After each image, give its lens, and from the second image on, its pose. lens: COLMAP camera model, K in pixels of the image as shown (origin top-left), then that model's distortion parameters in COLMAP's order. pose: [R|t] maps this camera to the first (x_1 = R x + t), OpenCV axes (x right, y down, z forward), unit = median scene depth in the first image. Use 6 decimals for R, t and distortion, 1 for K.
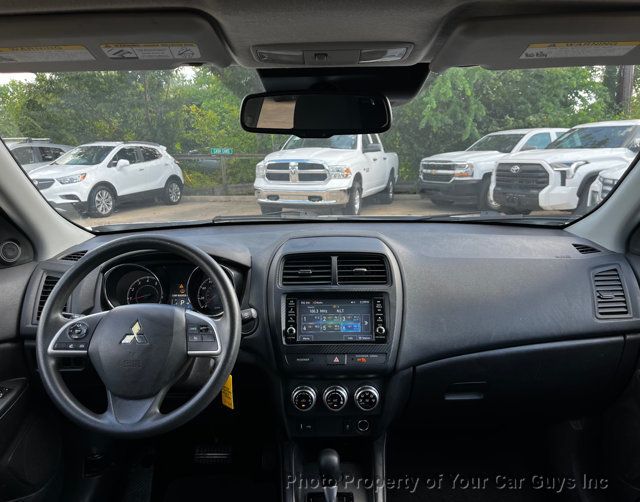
lens RADIAL K [[514.7, 0, 320.9], [0, 514.7, 247.7], [0, 0, 1]] dist [0.033068, -0.015897]
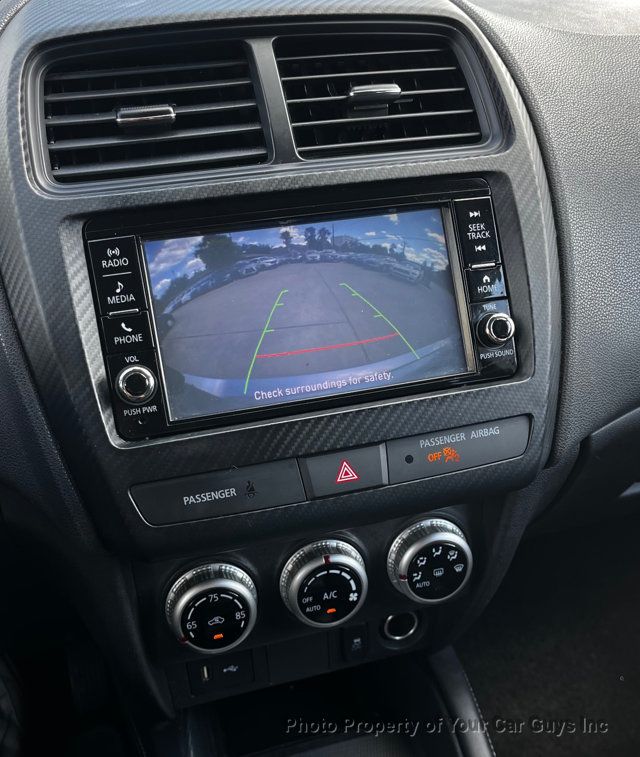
lens RADIAL K [[833.9, 0, 337.4], [0, 833.9, 413.8], [0, 0, 1]] dist [0.016731, 0.000000]
pose [[0.957961, -0.155070, 0.241381, -0.059734], [0.075801, 0.948247, 0.308355, 0.064405], [-0.276705, -0.277095, 0.920137, 0.597014]]
